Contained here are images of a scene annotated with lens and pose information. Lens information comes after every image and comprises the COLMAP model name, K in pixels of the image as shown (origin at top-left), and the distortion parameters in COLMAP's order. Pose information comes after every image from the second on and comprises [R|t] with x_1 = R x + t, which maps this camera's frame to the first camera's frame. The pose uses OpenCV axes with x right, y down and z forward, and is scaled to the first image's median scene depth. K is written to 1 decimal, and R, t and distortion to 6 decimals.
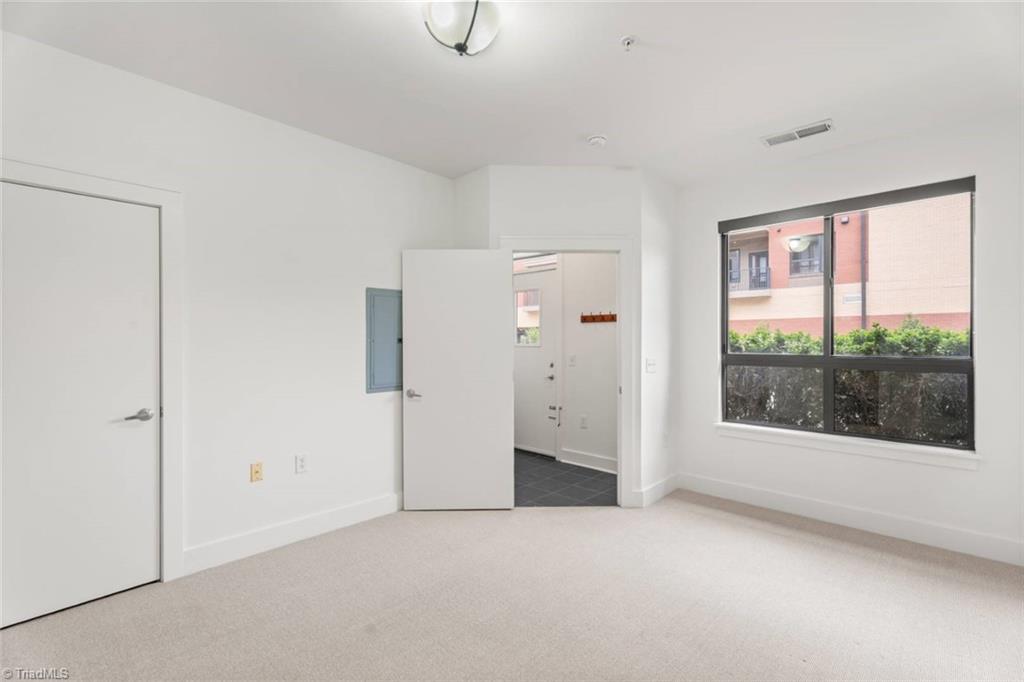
lens RADIAL K [[459.8, 0, 513.7], [0, 459.8, 341.3], [0, 0, 1]] dist [0.001039, 0.001415]
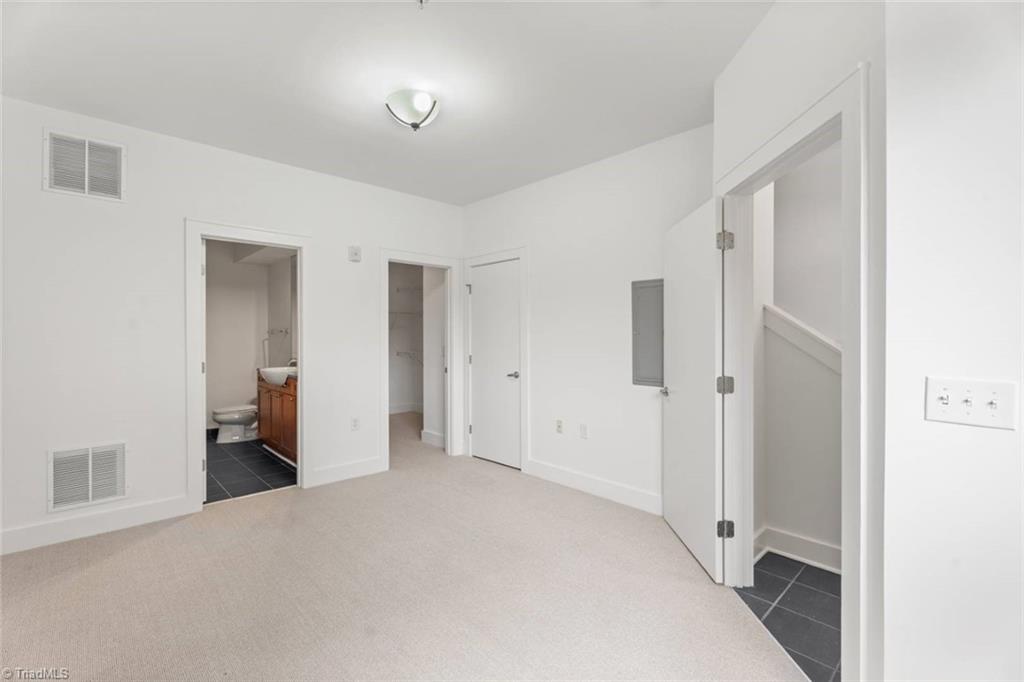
lens RADIAL K [[459.8, 0, 509.6], [0, 459.8, 336.2], [0, 0, 1]] dist [0.001039, 0.001415]
pose [[-0.057689, 0.008474, -0.998299, 0.958214], [0.002438, 0.999962, 0.008347, -0.004884], [0.998332, -0.001952, -0.057708, 1.038728]]
